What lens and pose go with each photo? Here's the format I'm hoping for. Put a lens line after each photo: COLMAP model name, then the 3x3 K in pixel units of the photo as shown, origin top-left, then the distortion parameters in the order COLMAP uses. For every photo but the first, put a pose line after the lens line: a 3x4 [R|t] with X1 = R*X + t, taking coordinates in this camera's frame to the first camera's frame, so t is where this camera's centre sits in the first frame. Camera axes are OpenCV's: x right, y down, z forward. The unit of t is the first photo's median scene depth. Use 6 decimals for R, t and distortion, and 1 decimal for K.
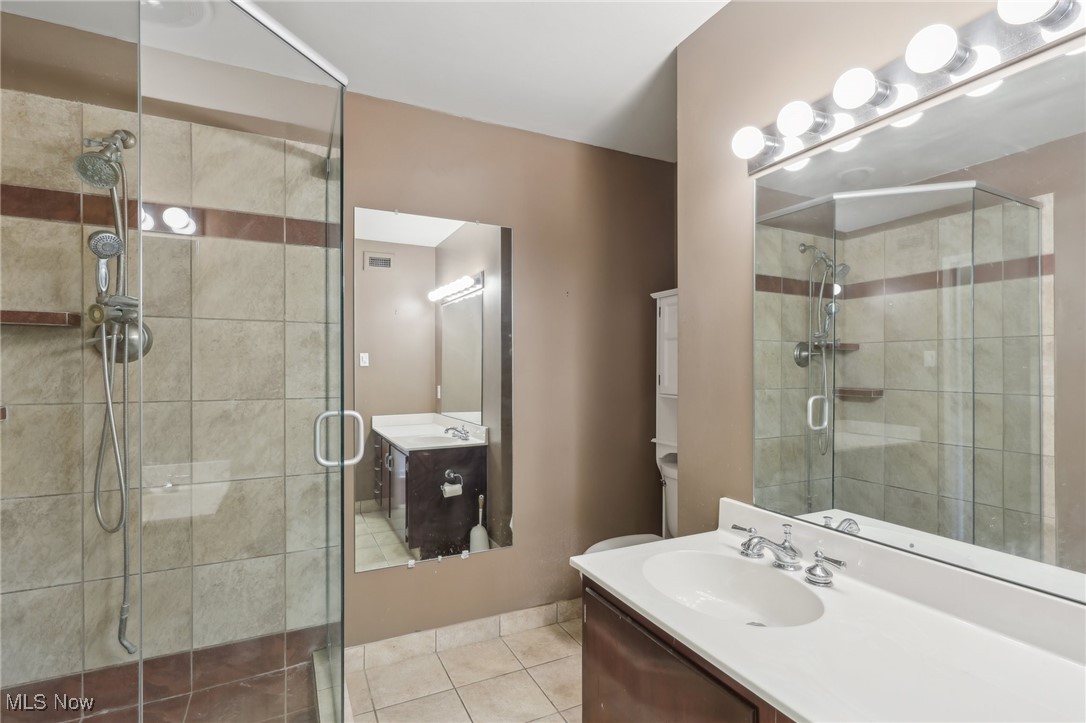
lens RADIAL K [[519.8, 0, 542.0], [0, 519.8, 366.6], [0, 0, 1]] dist [0.000029, 0.000927]
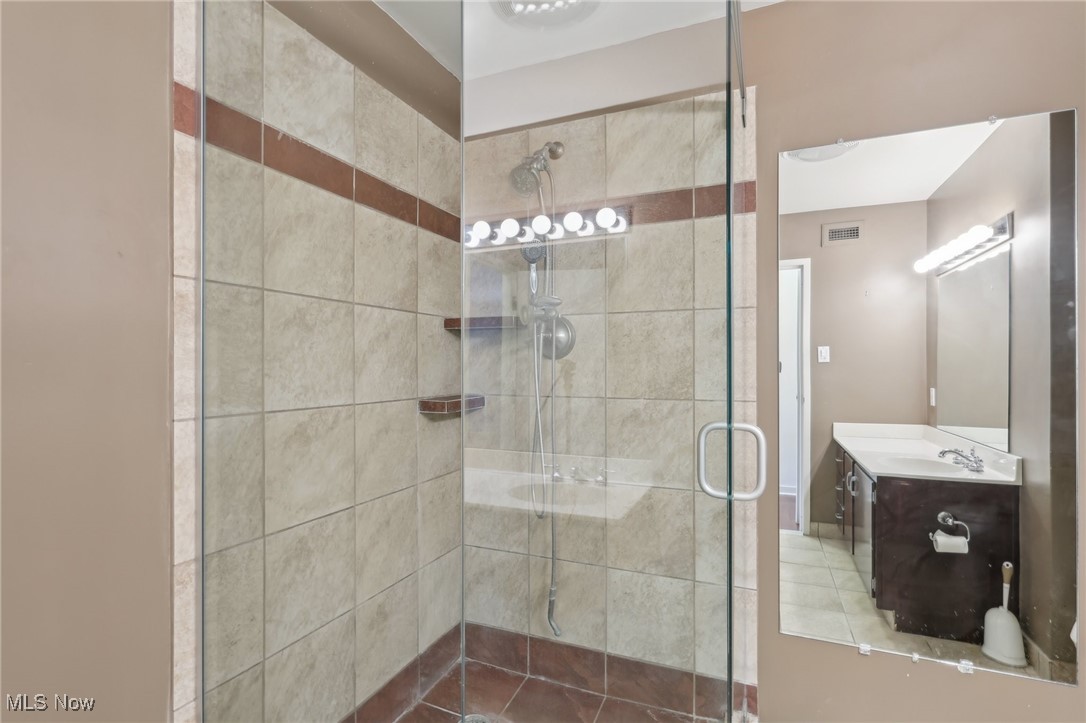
lens RADIAL K [[519.8, 0, 542.0], [0, 519.8, 366.6], [0, 0, 1]] dist [0.000029, 0.000927]
pose [[0.653142, -0.000749, -0.757235, -0.011031], [0.004881, 0.999983, 0.003220, 0.003280], [0.757219, -0.005799, 0.653135, 0.256019]]
